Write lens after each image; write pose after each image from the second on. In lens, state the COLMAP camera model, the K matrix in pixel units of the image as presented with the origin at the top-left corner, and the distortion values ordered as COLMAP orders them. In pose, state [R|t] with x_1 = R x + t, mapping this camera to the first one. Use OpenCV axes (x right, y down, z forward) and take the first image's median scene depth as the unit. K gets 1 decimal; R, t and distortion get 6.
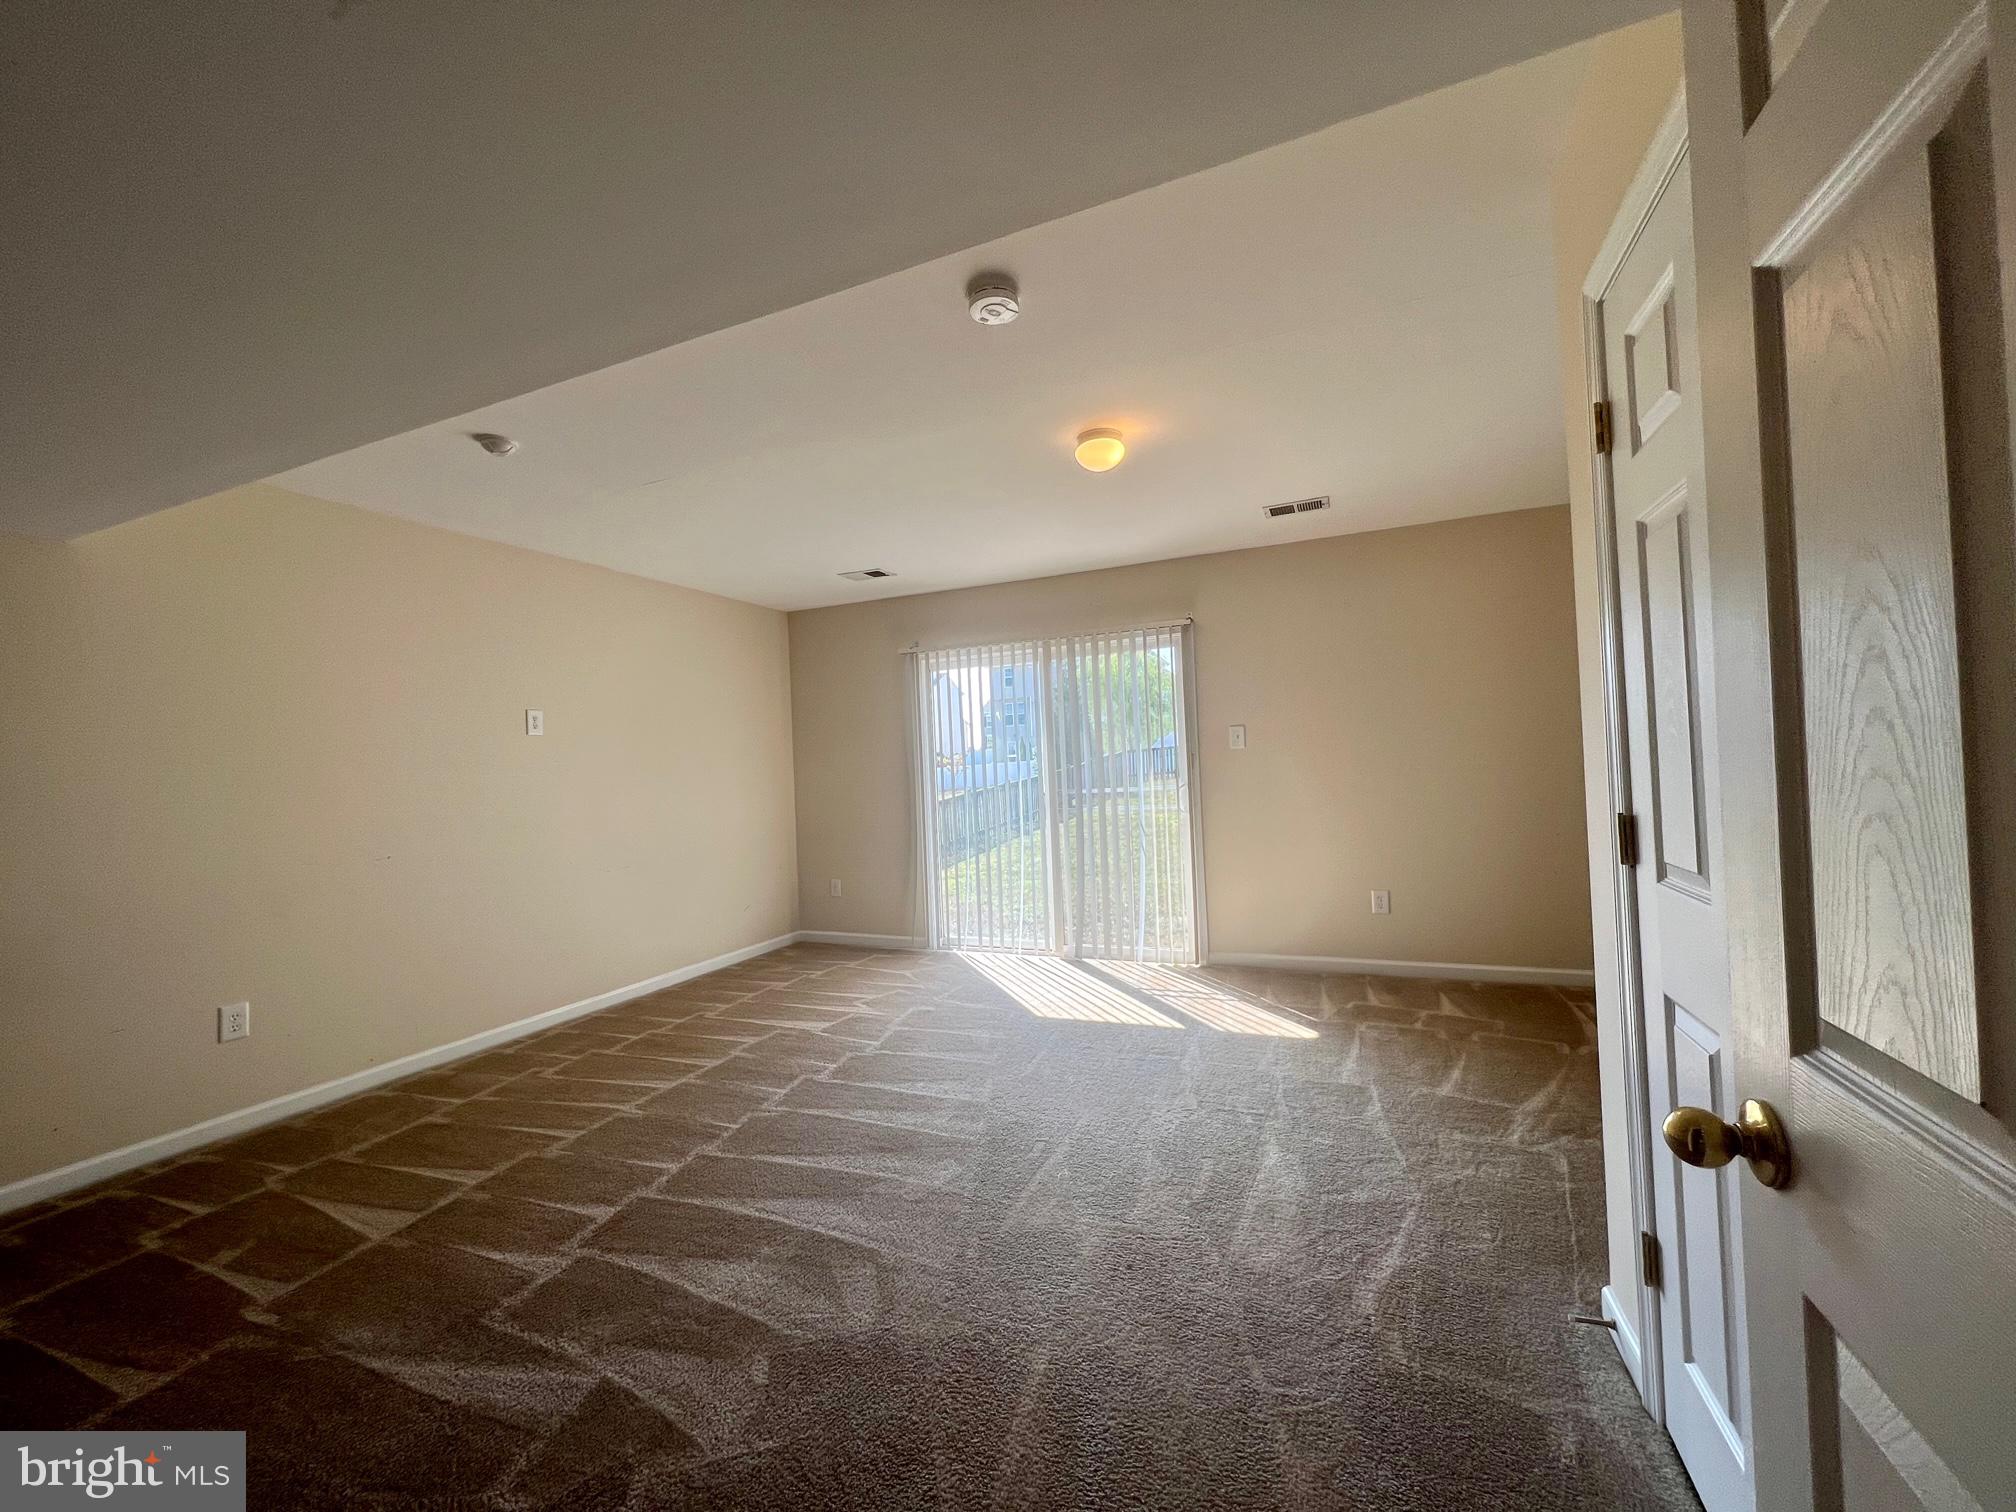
lens RADIAL K [[808.7, 0, 1008.0], [0, 808.7, 756.0], [0, 0, 1]] dist [0.001632, 0.000268]
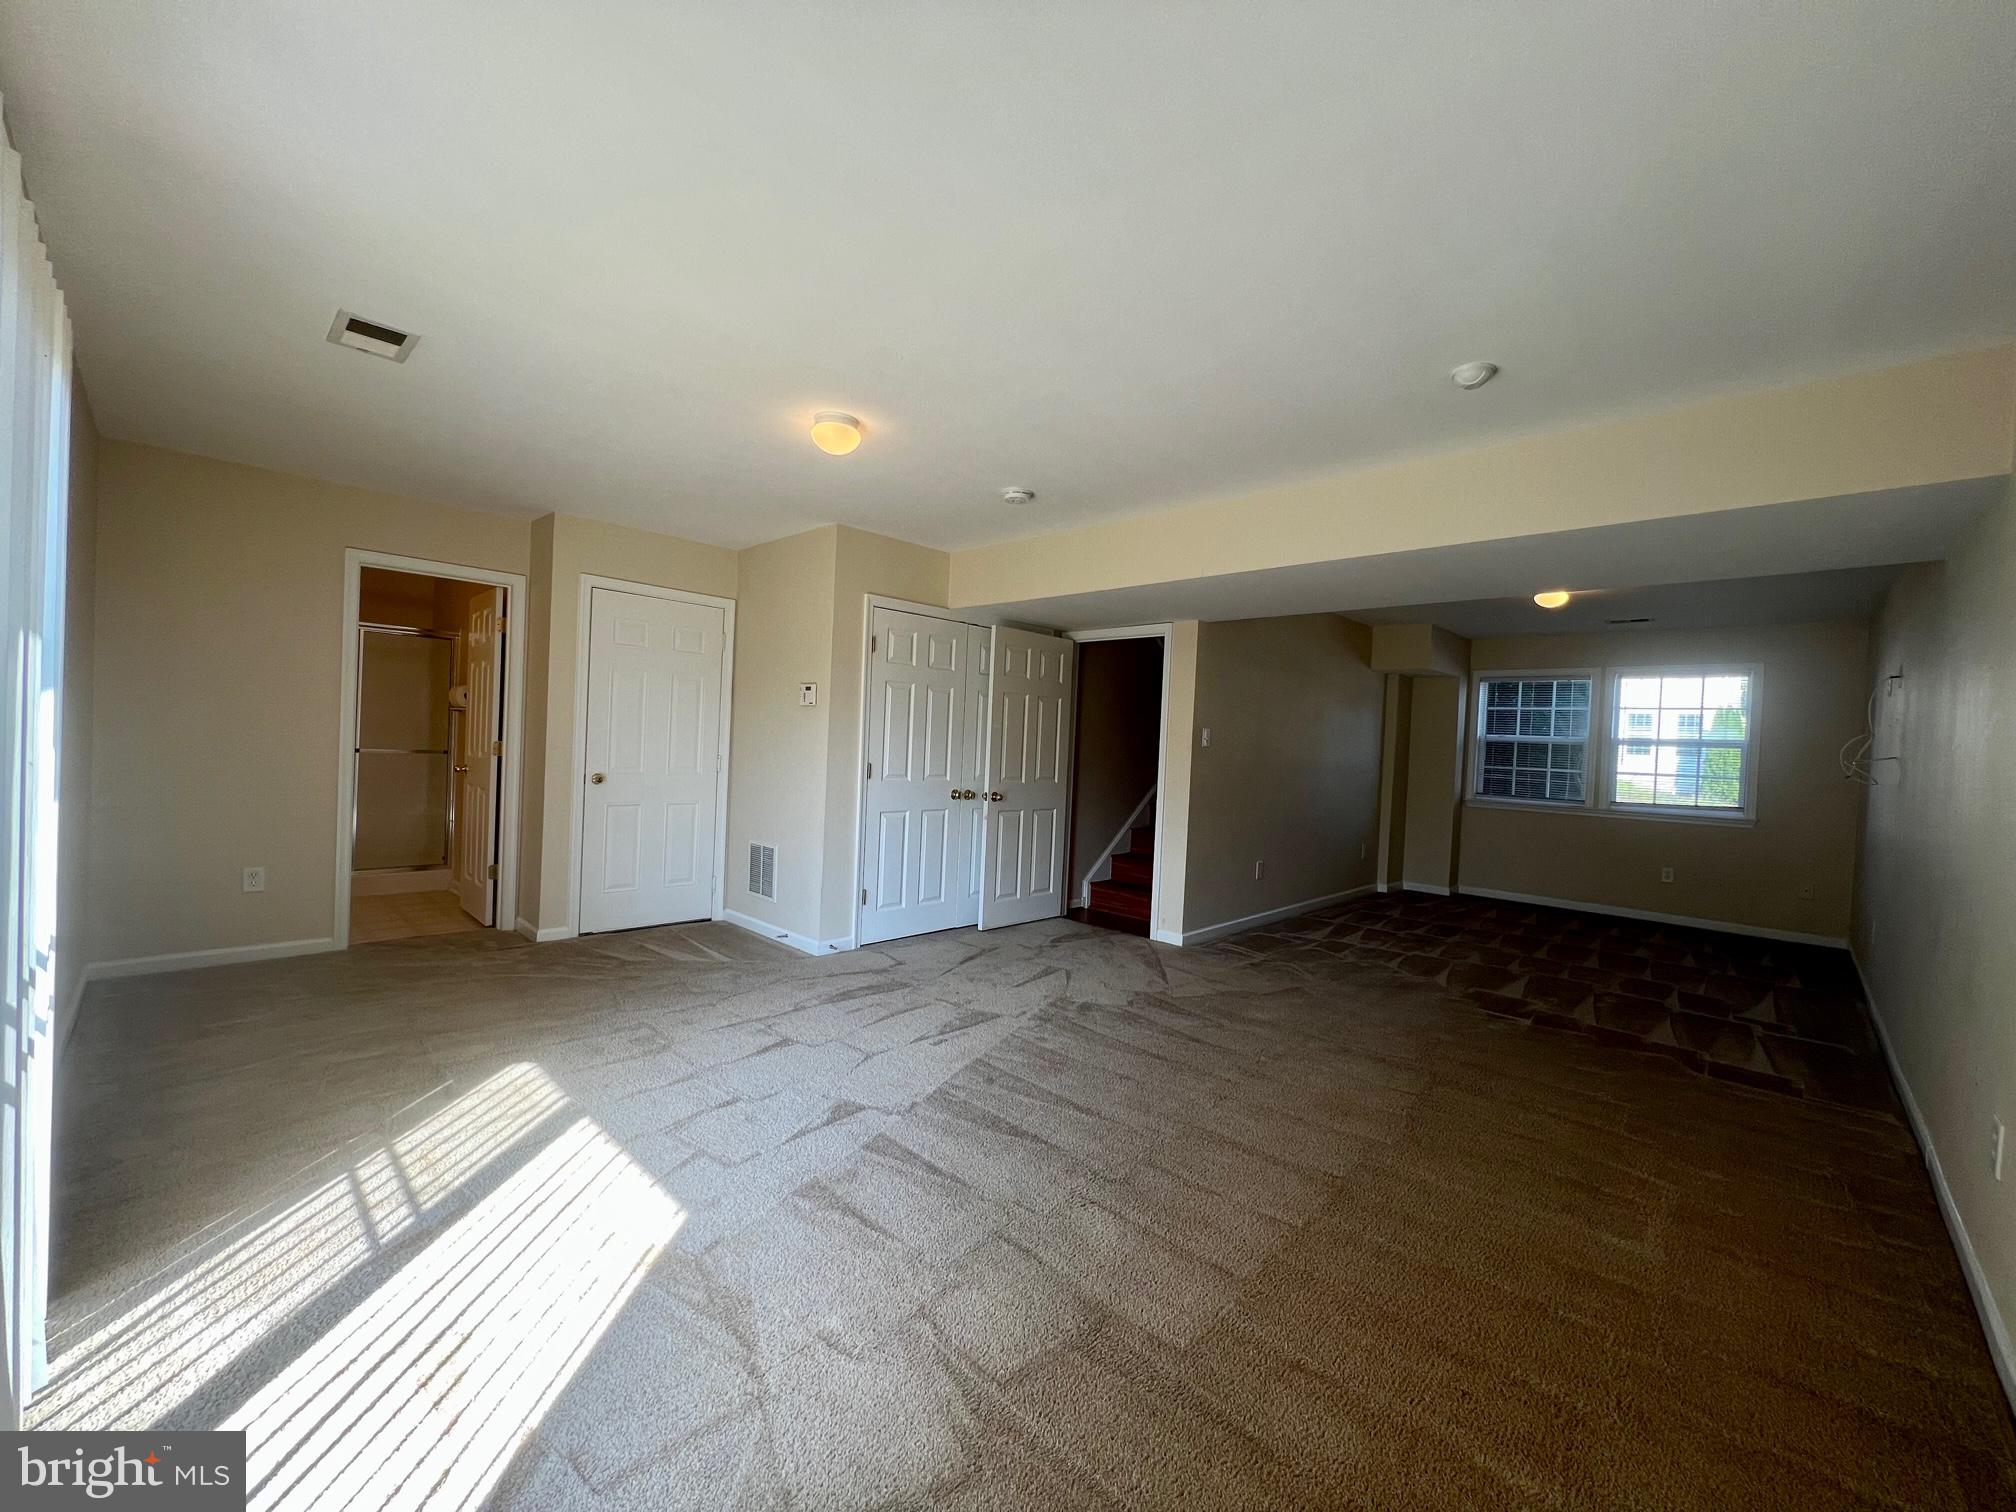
lens RADIAL K [[810.3, 0, 1008.0], [0, 810.3, 756.0], [0, 0, 1]] dist [-0.000132, -0.000013]
pose [[-0.933350, -0.007282, 0.358893, -0.368282], [-0.009759, 0.999939, -0.005091, 0.019482], [-0.358834, -0.008254, -0.933365, 1.489063]]
